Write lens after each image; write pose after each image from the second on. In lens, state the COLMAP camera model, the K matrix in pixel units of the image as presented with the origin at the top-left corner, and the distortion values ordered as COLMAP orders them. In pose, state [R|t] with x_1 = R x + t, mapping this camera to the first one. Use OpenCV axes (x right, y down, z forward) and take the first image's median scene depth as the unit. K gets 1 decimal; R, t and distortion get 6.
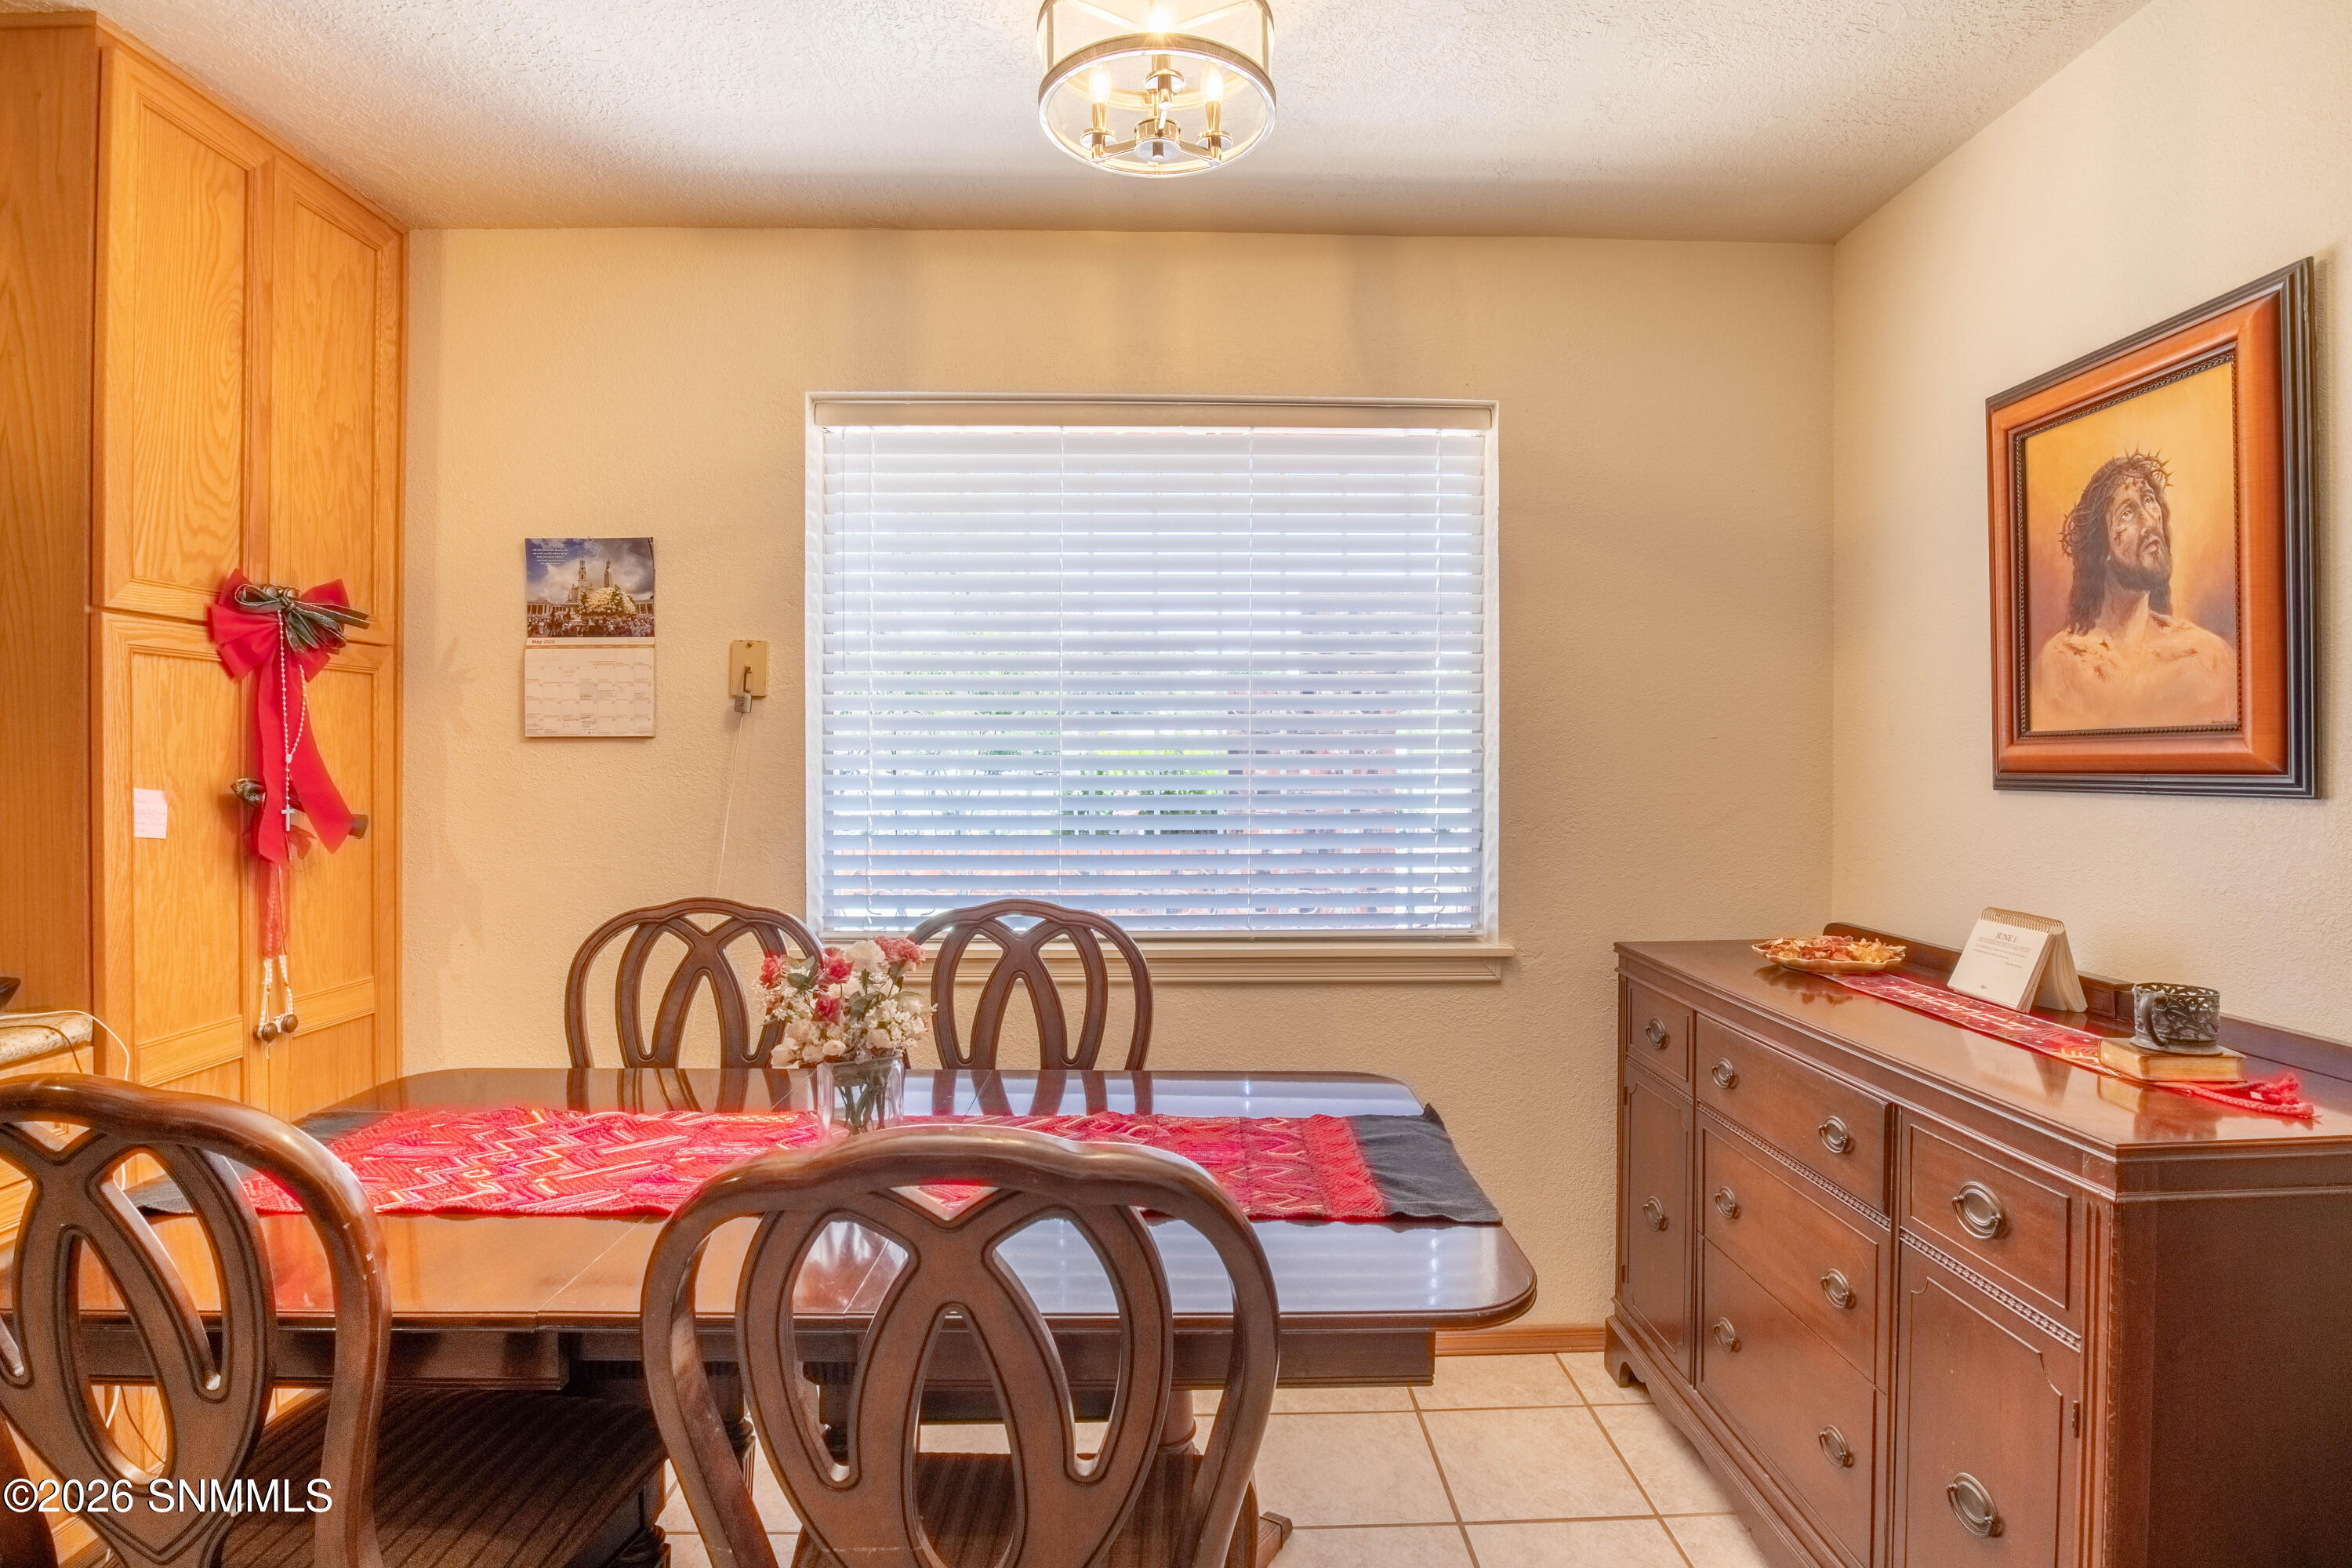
lens RADIAL K [[1172.2, 0, 1182.2], [0, 1172.2, 766.4], [0, 0, 1]] dist [-0.040083, 0.007928]
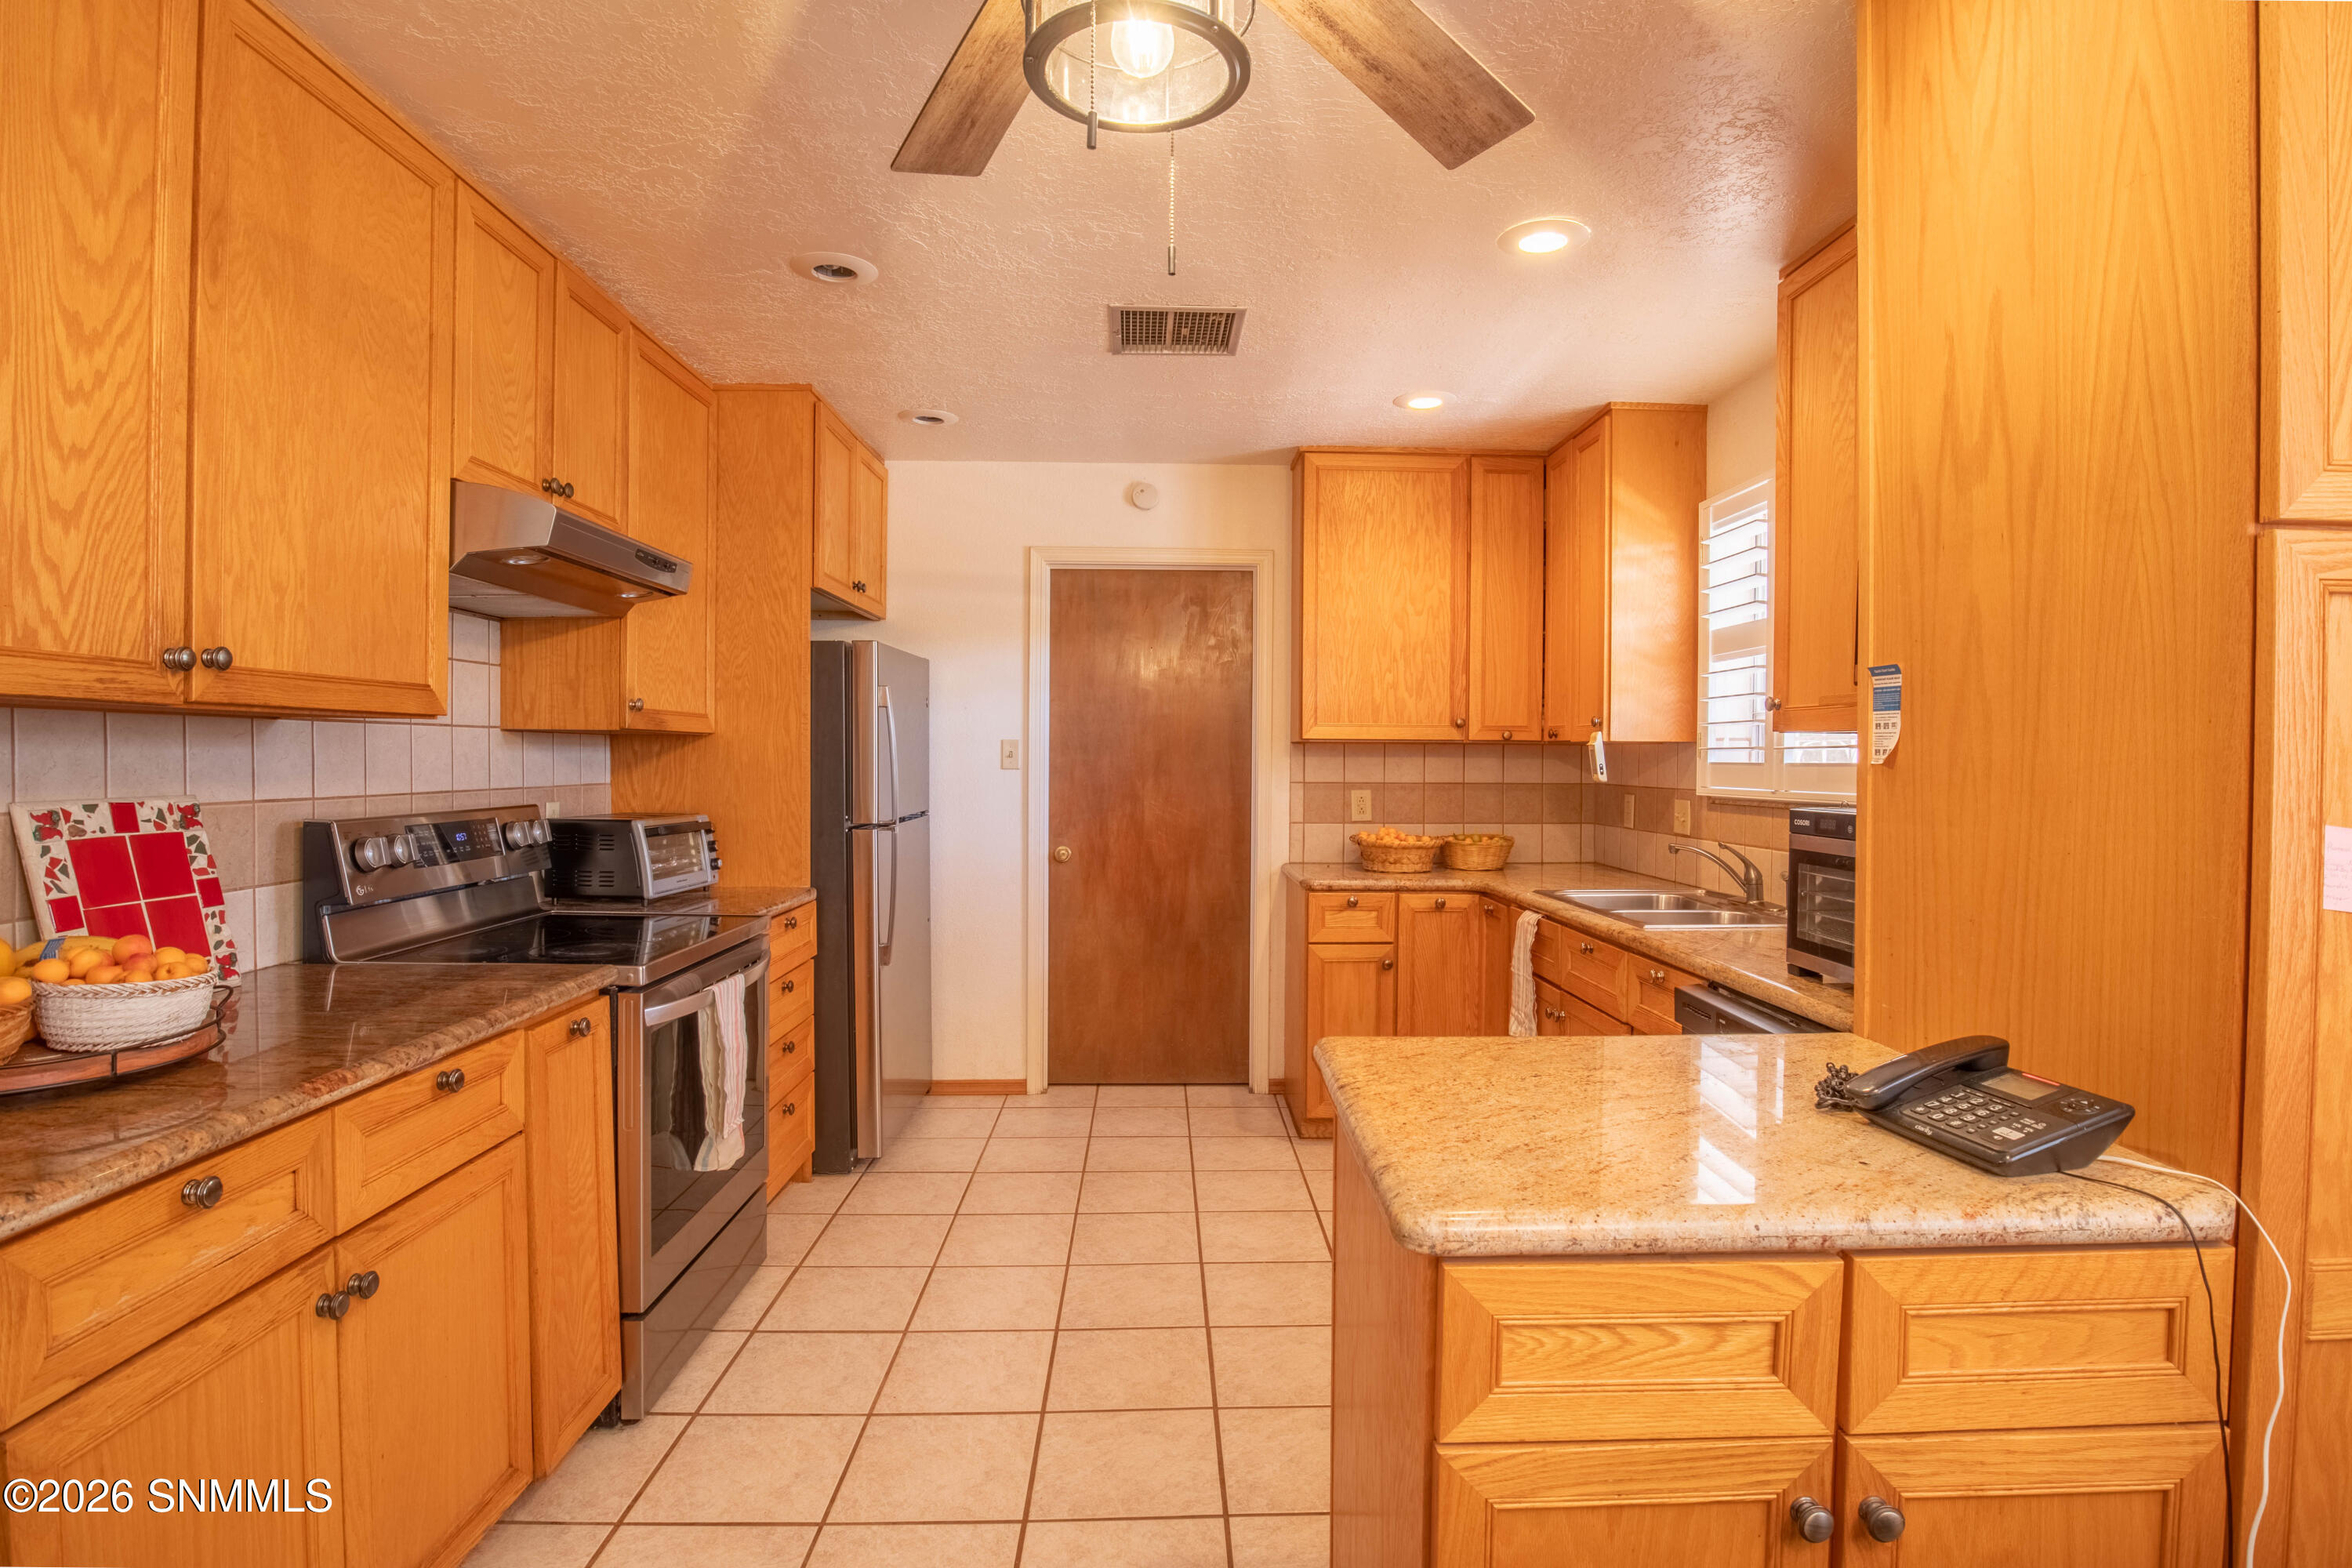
lens RADIAL K [[1172.2, 0, 1207.3], [0, 1172.2, 788.1], [0, 0, 1]] dist [-0.040083, 0.007928]
pose [[0.021963, 0.020563, -0.999547, -0.354811], [-0.010001, 0.999743, 0.020348, -0.006318], [0.999709, 0.009550, 0.022163, 0.417710]]
